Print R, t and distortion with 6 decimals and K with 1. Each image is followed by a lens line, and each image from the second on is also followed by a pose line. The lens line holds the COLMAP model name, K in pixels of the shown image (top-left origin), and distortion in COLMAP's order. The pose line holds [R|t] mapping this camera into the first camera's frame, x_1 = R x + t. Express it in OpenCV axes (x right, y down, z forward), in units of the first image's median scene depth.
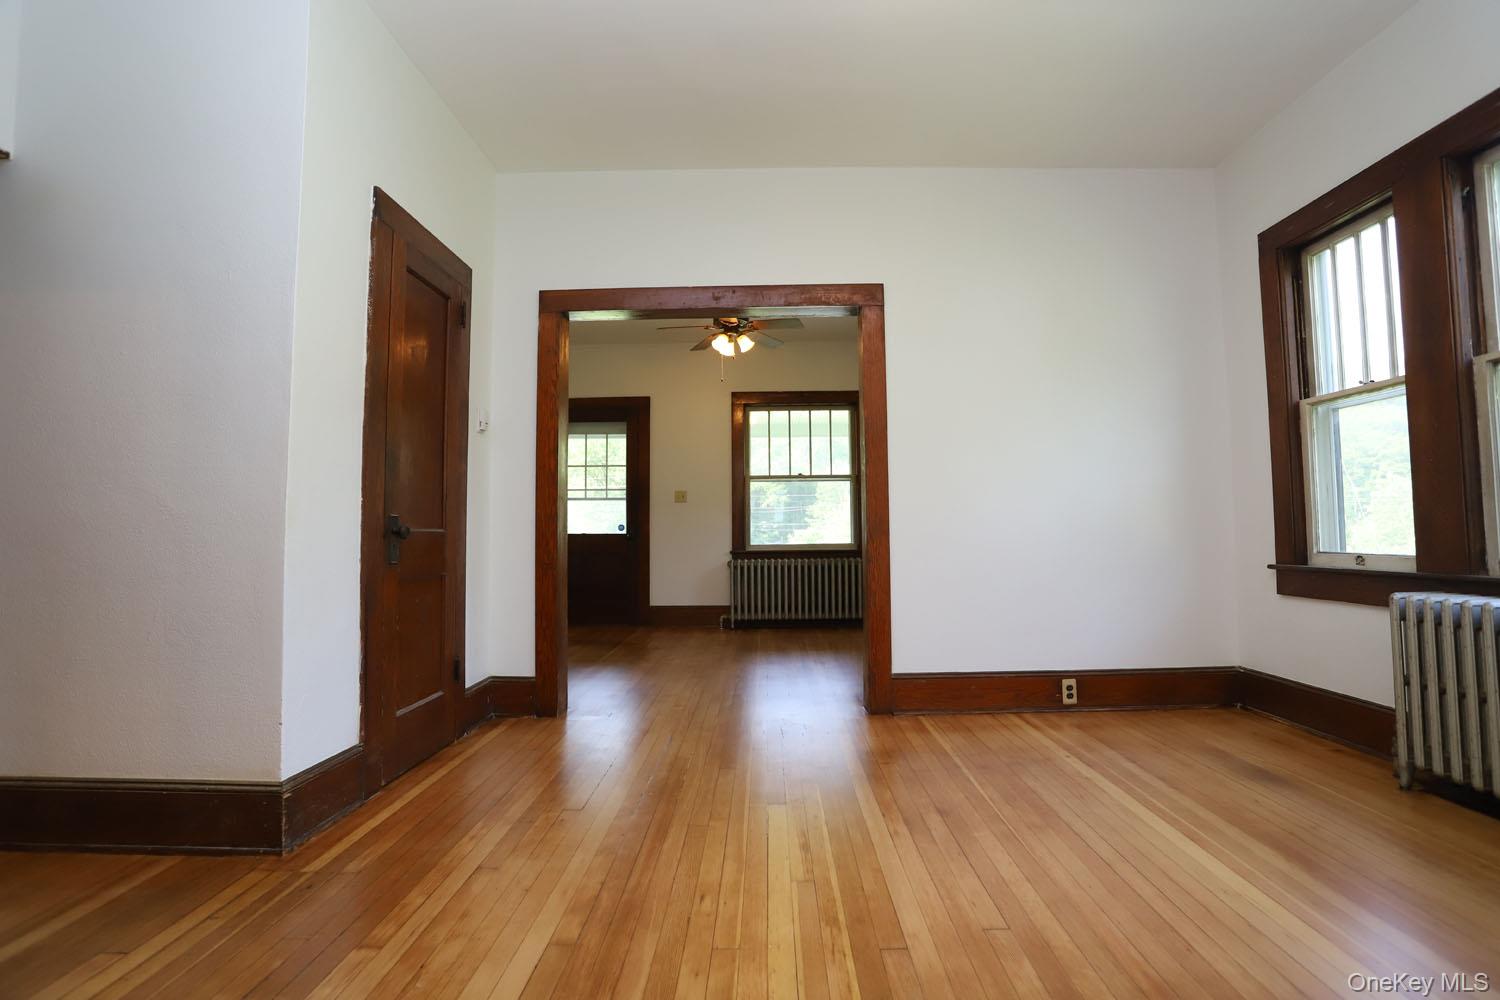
lens RADIAL K [[735.2, 0, 753.8], [0, 735.2, 490.2], [0, 0, 1]] dist [-0.073106, 0.028271]
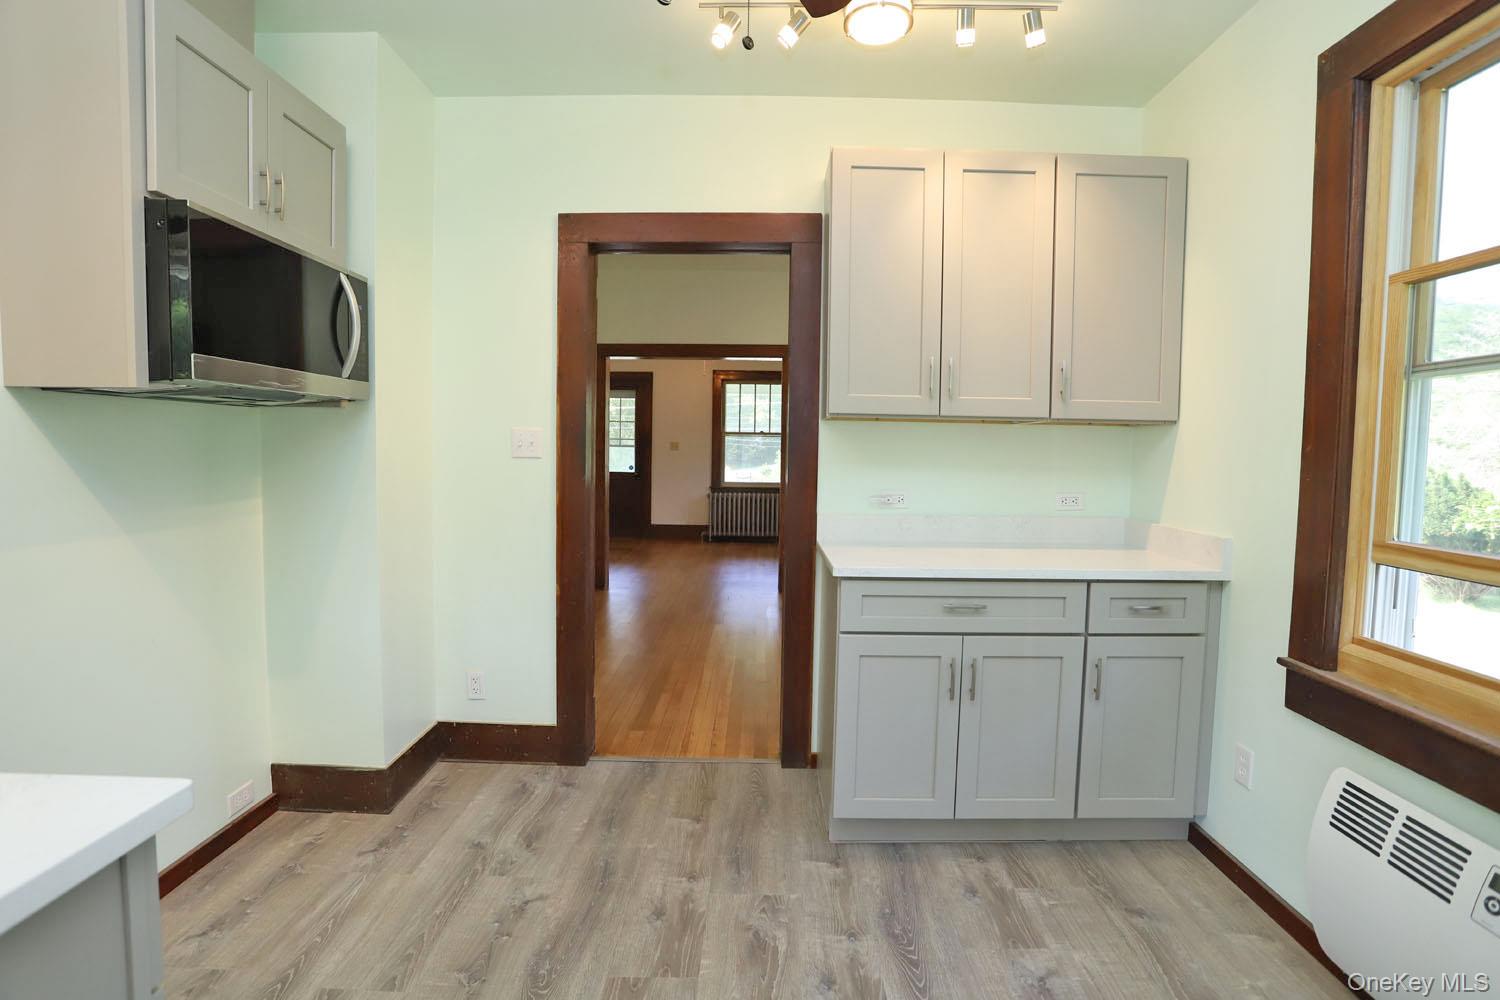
lens RADIAL K [[735.2, 0, 753.8], [0, 735.2, 490.2], [0, 0, 1]] dist [-0.073106, 0.028271]
pose [[0.999581, 0.026146, 0.012450, 0.066730], [-0.027404, 0.993013, 0.114776, -0.140154], [-0.009362, -0.115069, 0.993313, -0.743974]]
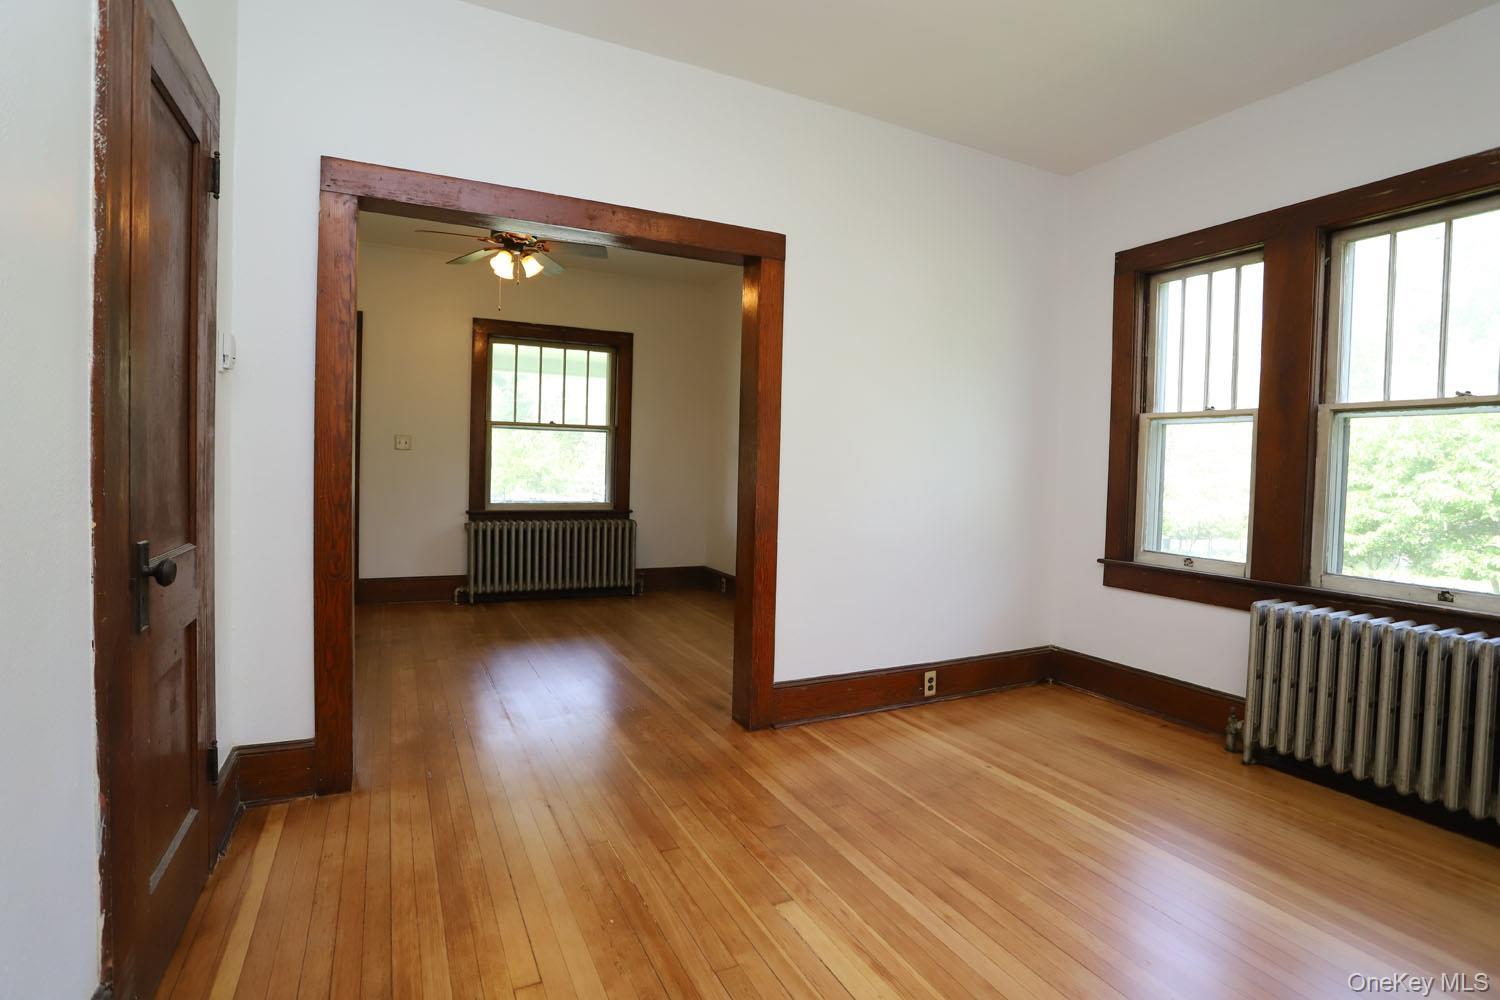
lens RADIAL K [[735.2, 0, 753.8], [0, 735.2, 490.2], [0, 0, 1]] dist [-0.073106, 0.028271]
pose [[0.884183, 0.015763, 0.466874, -0.254997], [-0.061783, 0.994597, 0.083425, -0.057562], [-0.463036, -0.102608, 0.880380, 0.245217]]
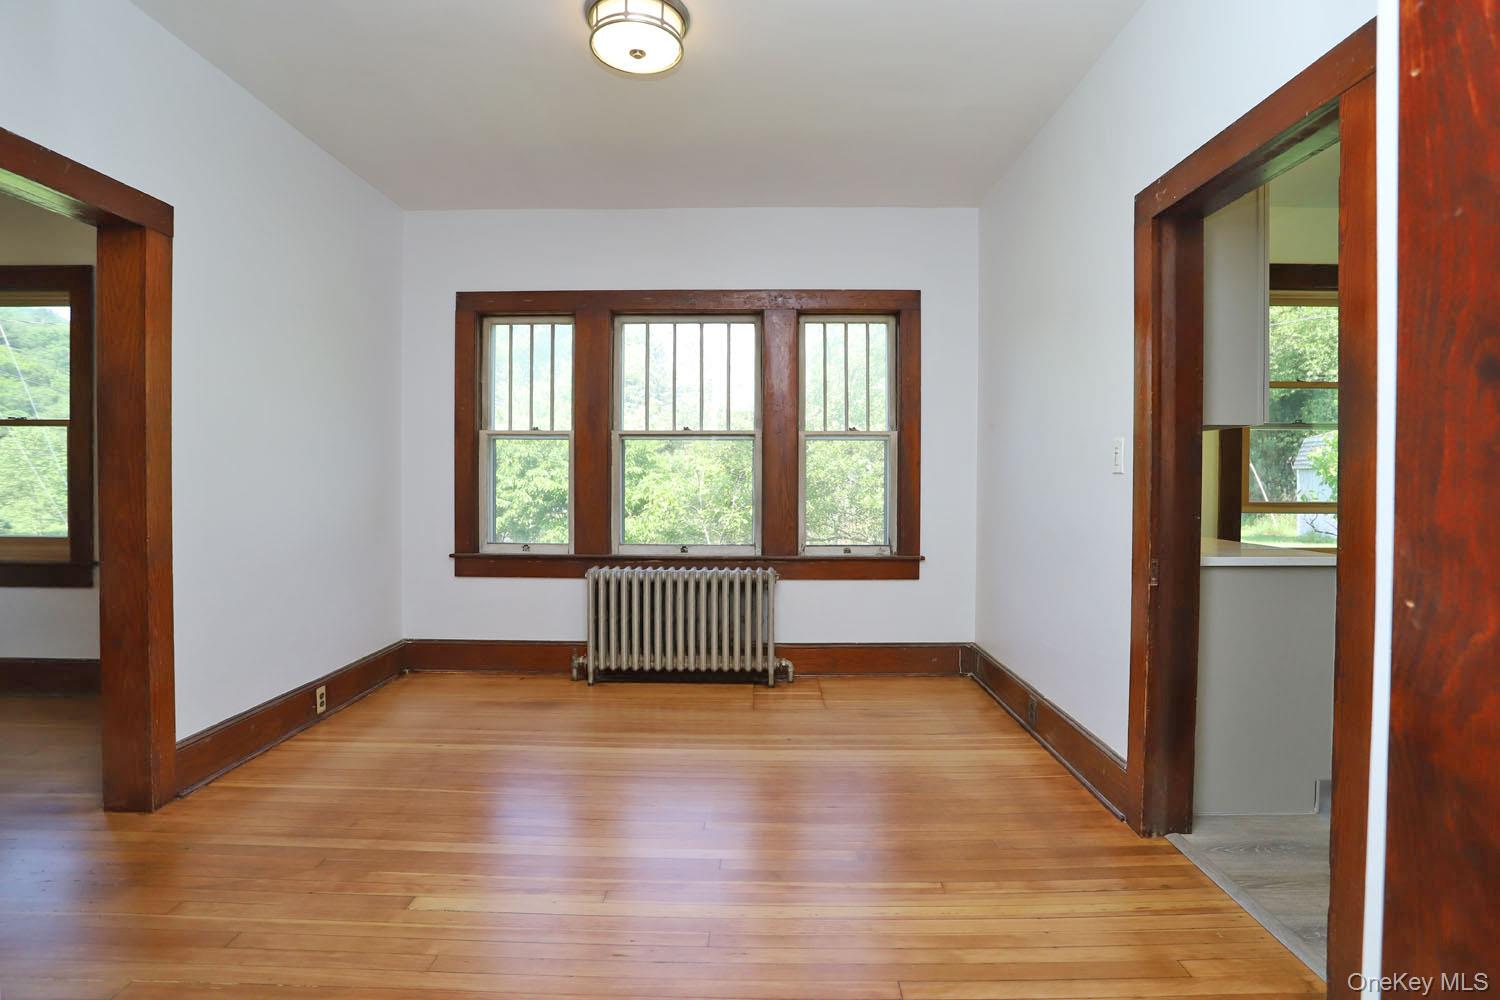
lens RADIAL K [[735.2, 0, 753.8], [0, 735.2, 490.2], [0, 0, 1]] dist [-0.073106, 0.028271]
pose [[-0.013422, -0.008170, 0.999877, -0.536978], [-0.065385, 0.997834, 0.007275, -0.050781], [-0.997770, -0.065279, -0.013927, 0.438331]]
